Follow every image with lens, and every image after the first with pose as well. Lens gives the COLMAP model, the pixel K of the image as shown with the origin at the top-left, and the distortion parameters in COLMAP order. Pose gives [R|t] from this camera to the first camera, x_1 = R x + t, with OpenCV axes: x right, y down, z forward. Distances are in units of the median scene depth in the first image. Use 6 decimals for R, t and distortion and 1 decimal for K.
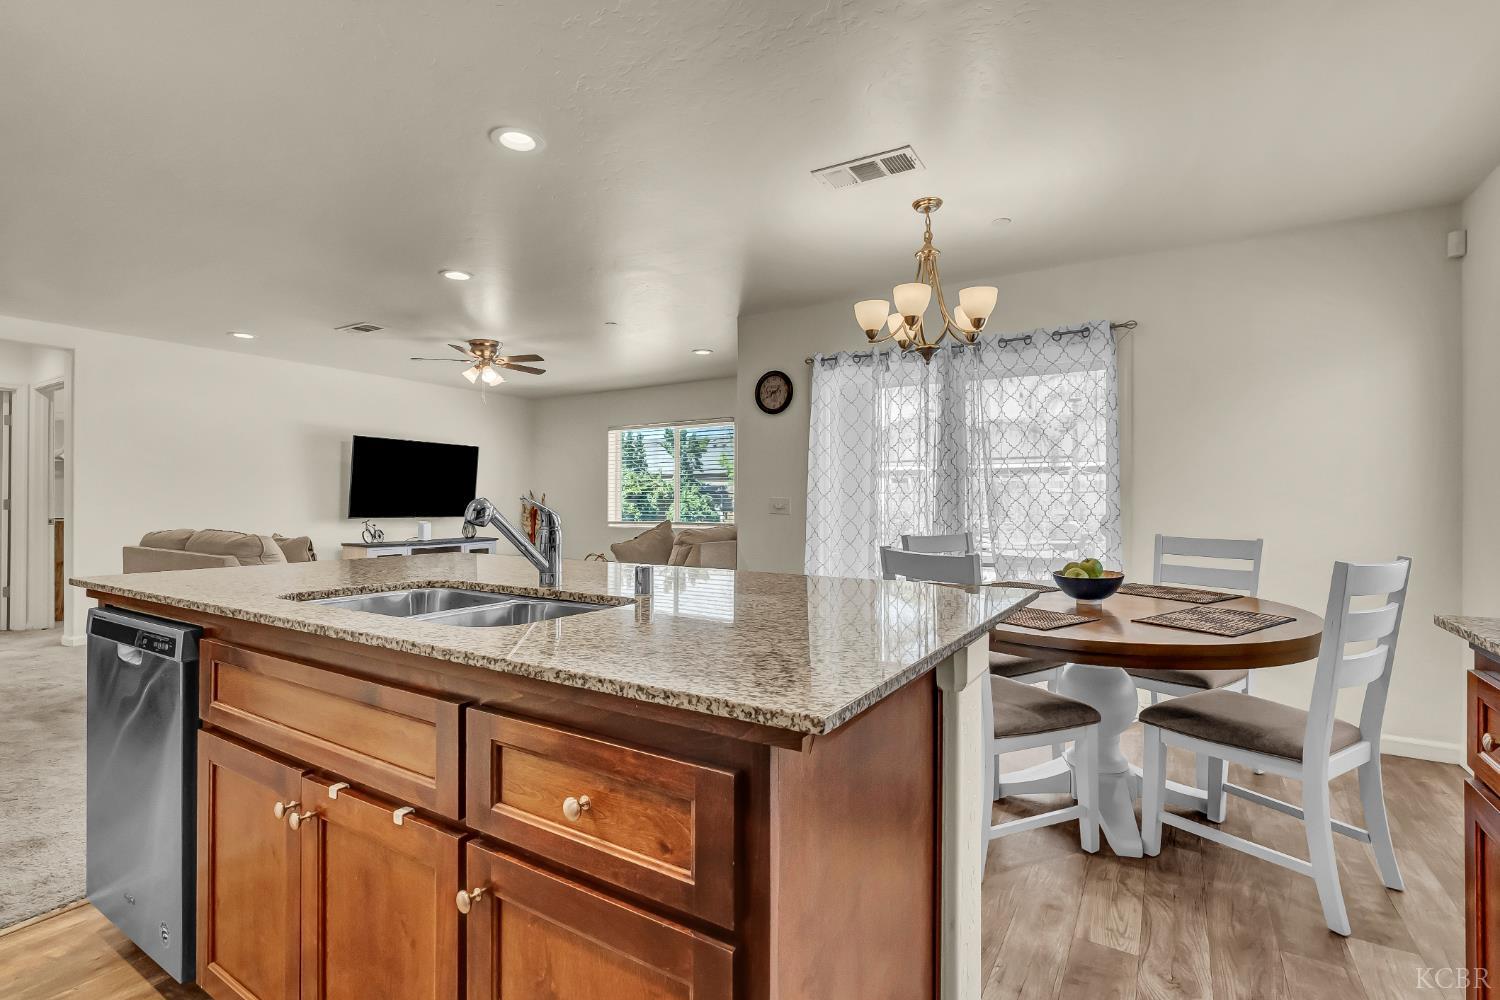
lens RADIAL K [[686.7, 0, 752.1], [0, 686.7, 496.2], [0, 0, 1]] dist [-0.002651, 0.001105]
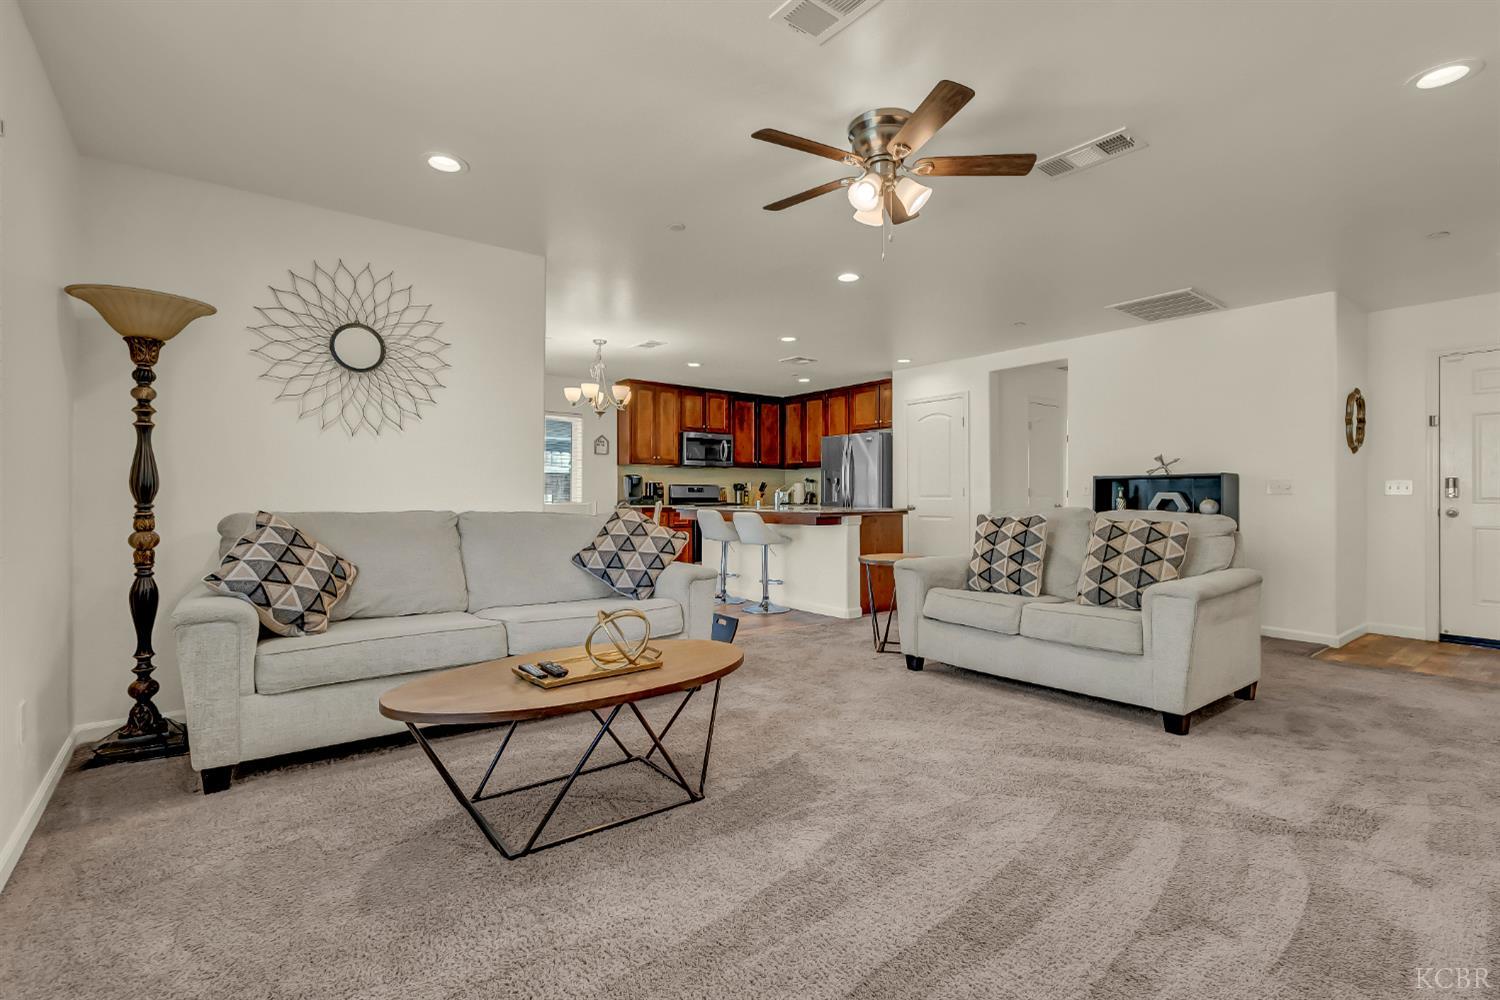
lens RADIAL K [[686.7, 0, 752.1], [0, 686.7, 496.2], [0, 0, 1]] dist [-0.002651, 0.001105]
pose [[-0.940276, -0.003875, 0.340391, -0.559186], [-0.005460, 0.999978, -0.003701, 0.028987], [-0.340370, -0.005339, -0.940277, 1.769807]]
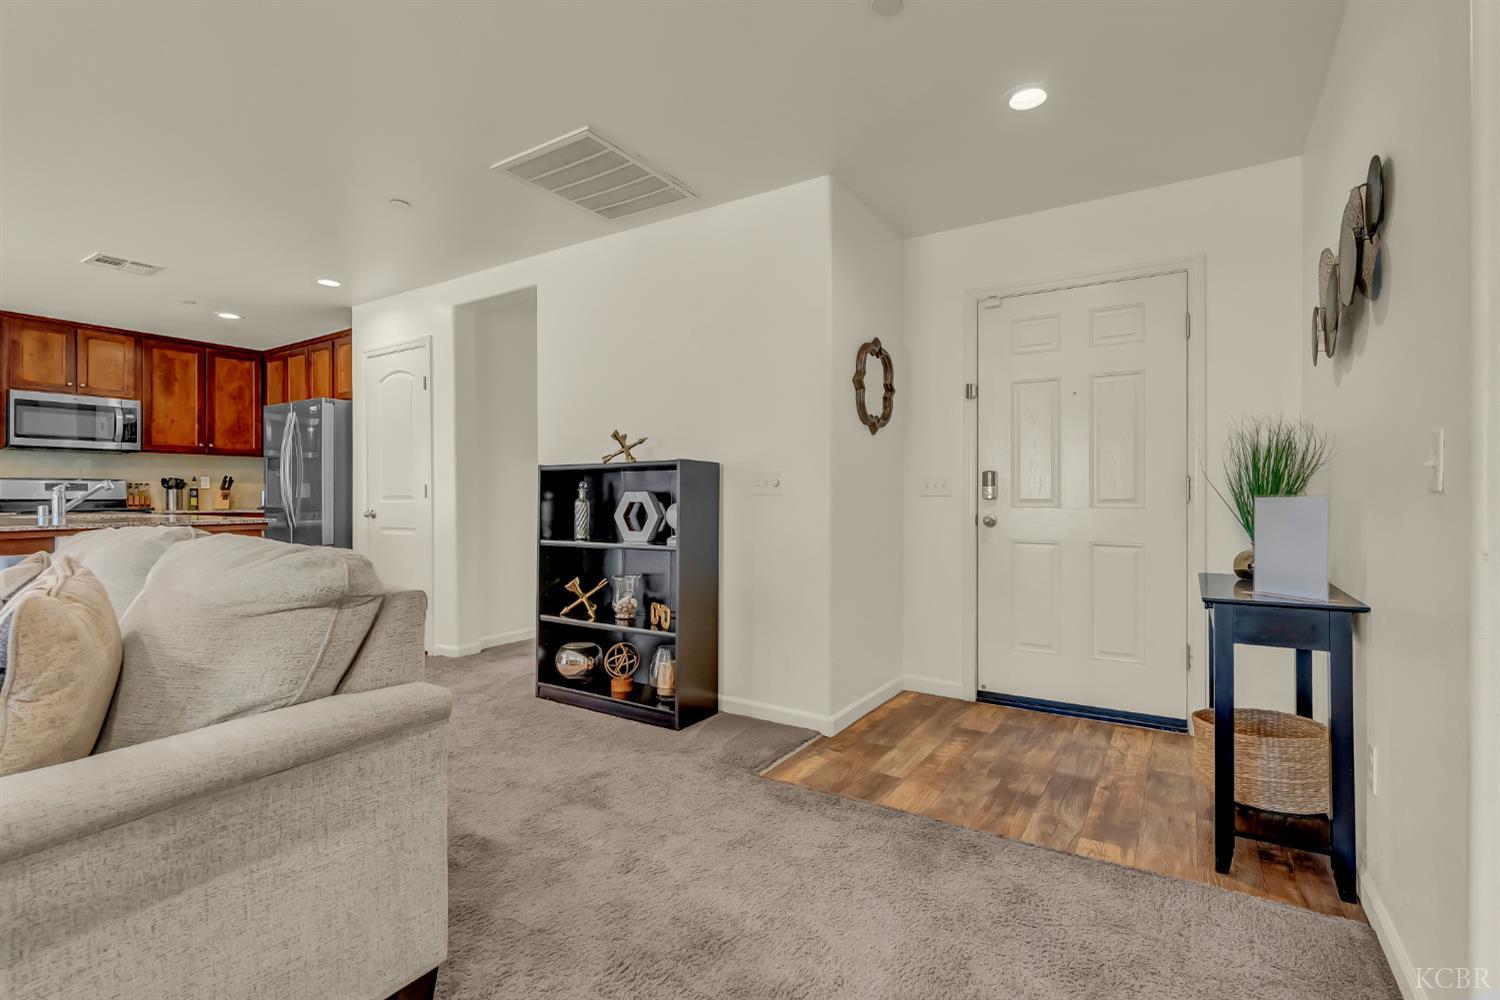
lens RADIAL K [[691.6, 0, 750.0], [0, 691.6, 500.0], [0, 0, 1]] dist [-0.001444, 0.000188]
pose [[-0.999827, -0.003001, 0.018342, -0.957482], [-0.002994, 0.999995, 0.000425, 0.022786], [-0.018344, 0.000370, -0.999832, 1.182549]]
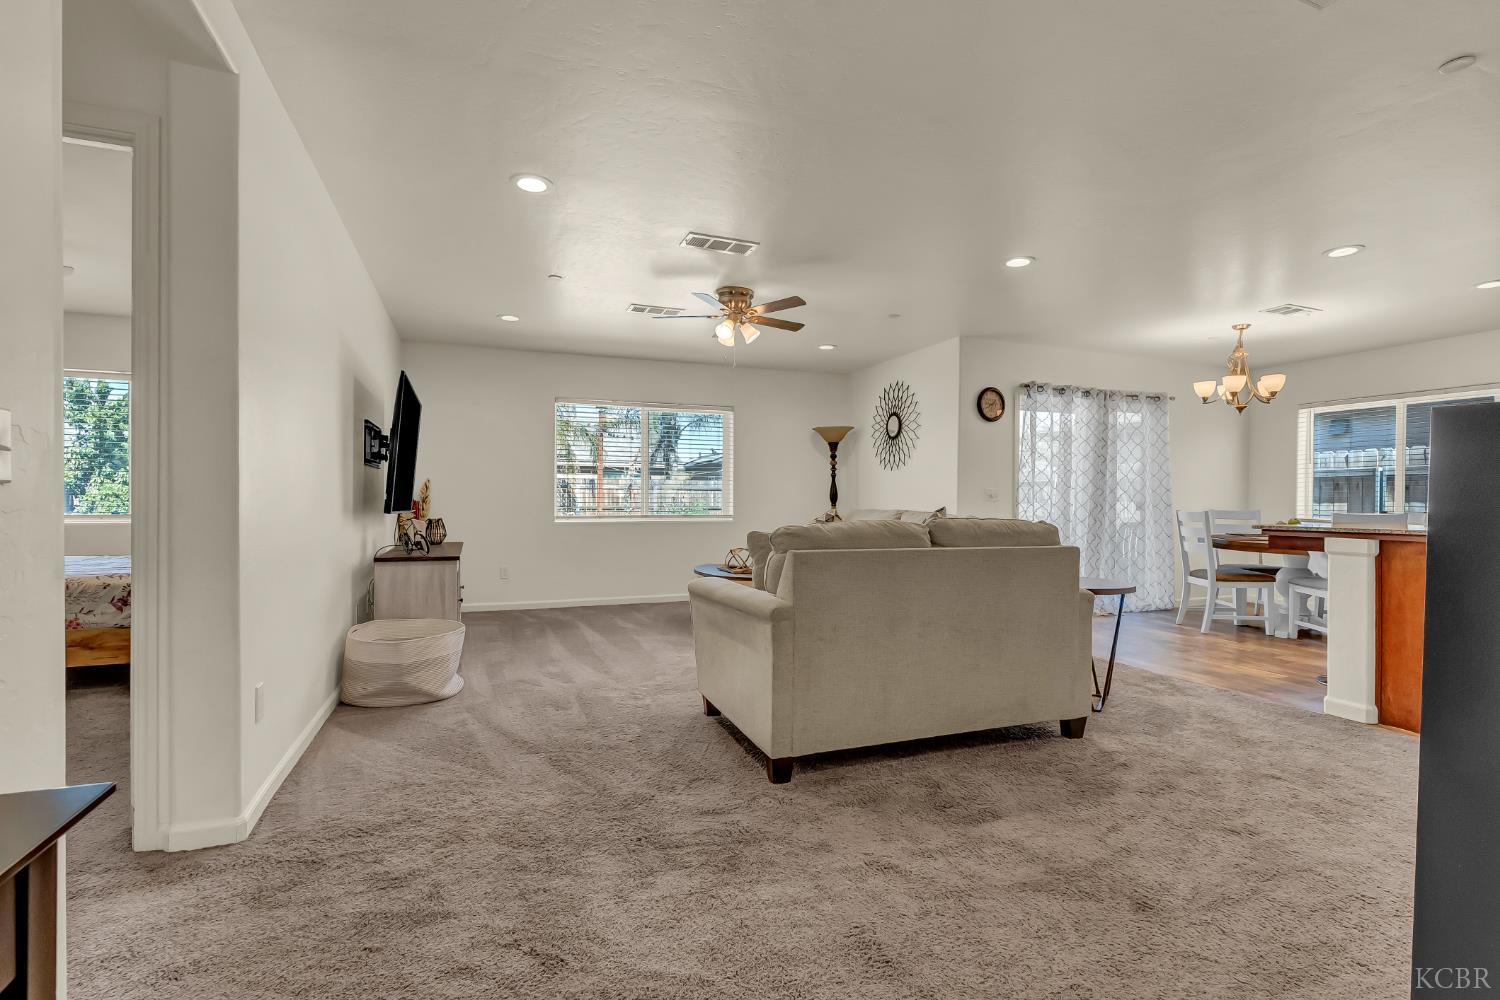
lens RADIAL K [[693.0, 0, 753.0], [0, 693.0, 500.8], [0, 0, 1]] dist [-0.004990, -0.000349]
pose [[0.596889, -0.000123, 0.802324, -1.249173], [-0.008049, 0.999949, 0.006141, 0.020640], [-0.802284, -0.010124, 0.596857, 0.597944]]
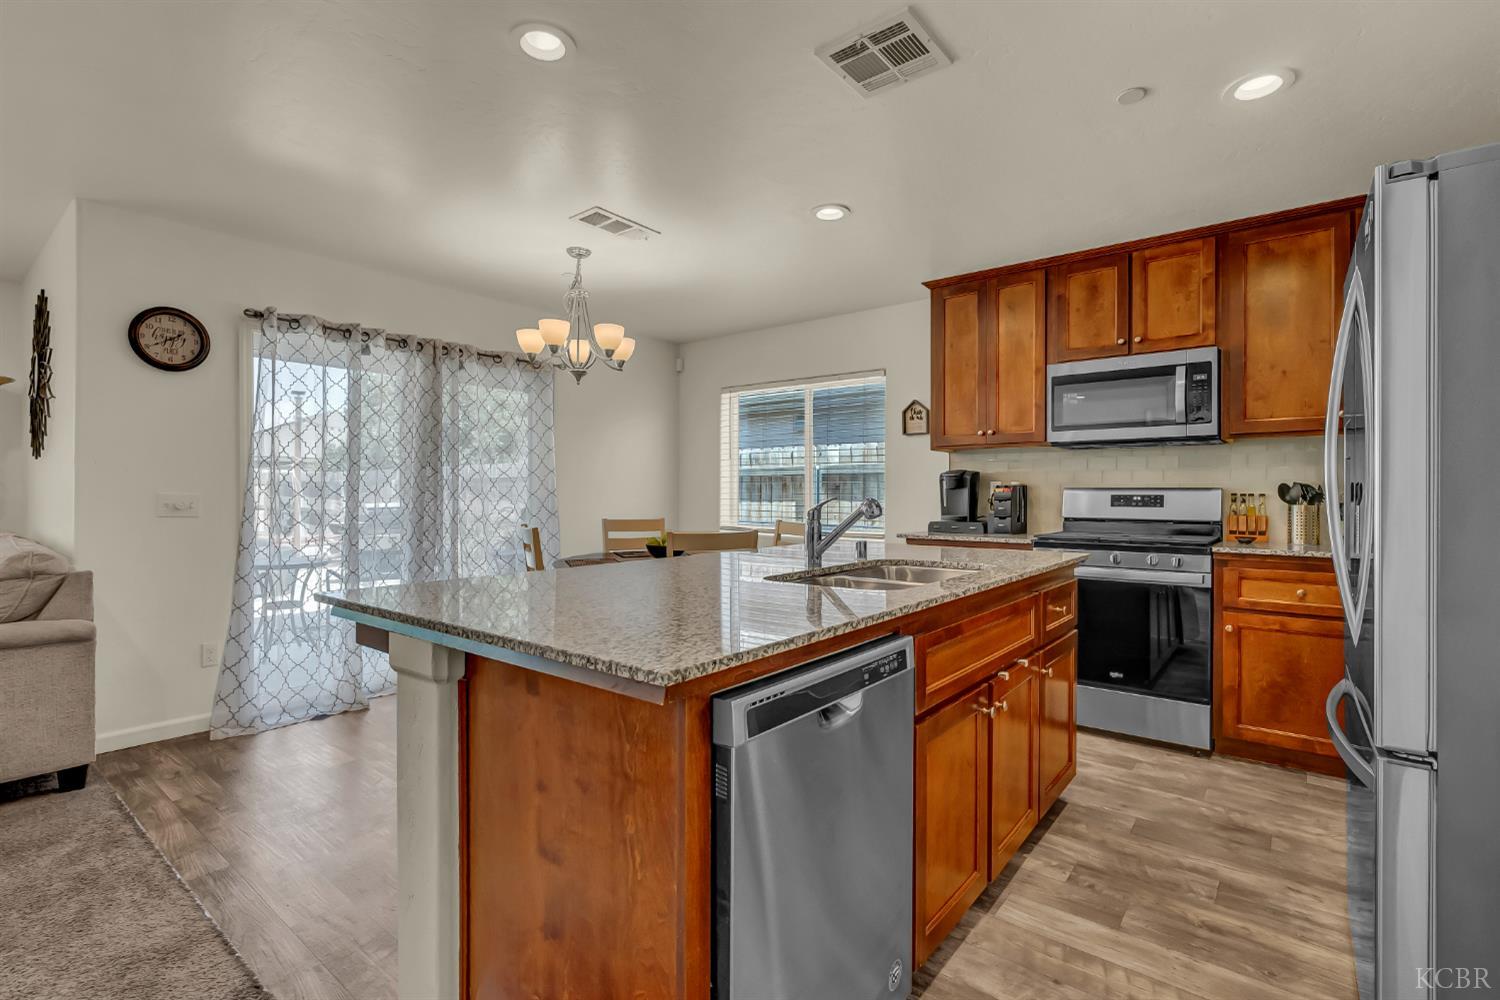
lens RADIAL K [[686.4, 0, 750.1], [0, 686.4, 492.8], [0, 0, 1]] dist [-0.013442, -0.000061]
pose [[0.117595, -0.002864, 0.993057, -0.575375], [-0.005650, 0.999978, 0.003554, -0.004600], [-0.993046, -0.006029, 0.117577, 0.354211]]
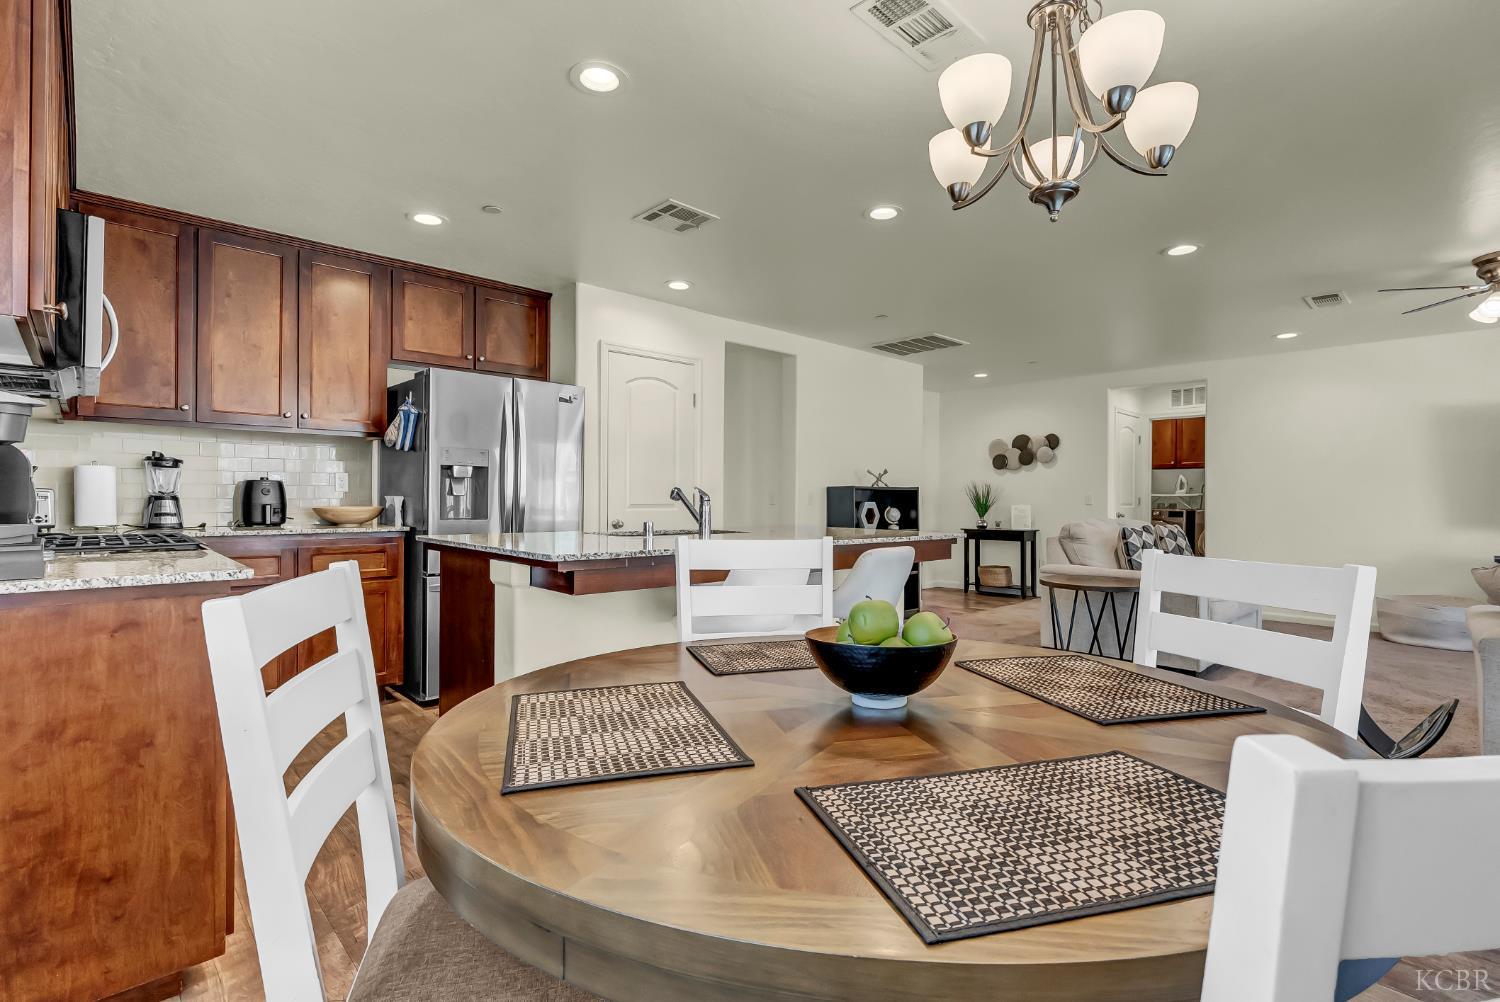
lens RADIAL K [[699.5, 0, 746.8], [0, 699.5, 502.8], [0, 0, 1]] dist [-0.001336, 0.000147]
pose [[-0.262946, 0.000157, -0.964811, 0.522131], [-0.004163, 0.999990, 0.001297, 0.014831], [0.964802, 0.004357, -0.262943, 0.577242]]
